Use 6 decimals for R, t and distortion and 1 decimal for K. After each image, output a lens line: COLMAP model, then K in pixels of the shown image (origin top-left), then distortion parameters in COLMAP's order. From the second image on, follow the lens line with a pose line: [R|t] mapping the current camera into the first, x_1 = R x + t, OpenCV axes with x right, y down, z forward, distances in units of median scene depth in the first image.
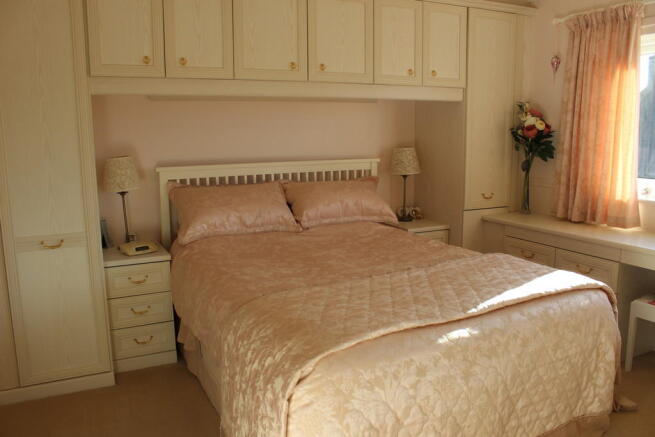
lens RADIAL K [[549.5, 0, 329.1], [0, 549.5, 221.9], [0, 0, 1]] dist [-0.097420, 0.015049]
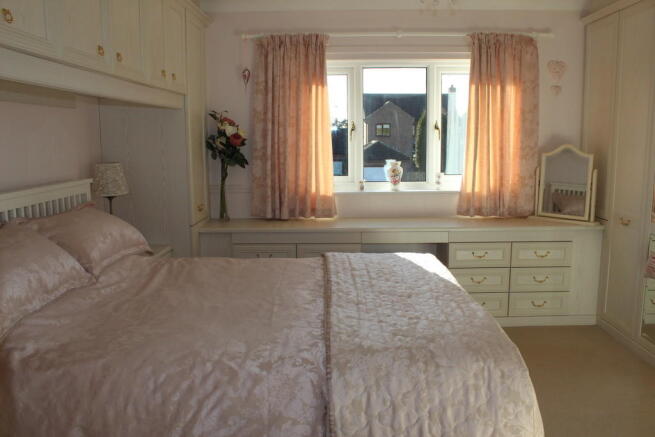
lens RADIAL K [[549.5, 0, 328.0], [0, 549.5, 215.3], [0, 0, 1]] dist [-0.097420, 0.015049]
pose [[0.469216, -0.124774, 0.874224, -0.505624], [0.160412, 0.985541, 0.054565, -0.058256], [-0.868392, 0.114633, 0.482447, 0.383642]]
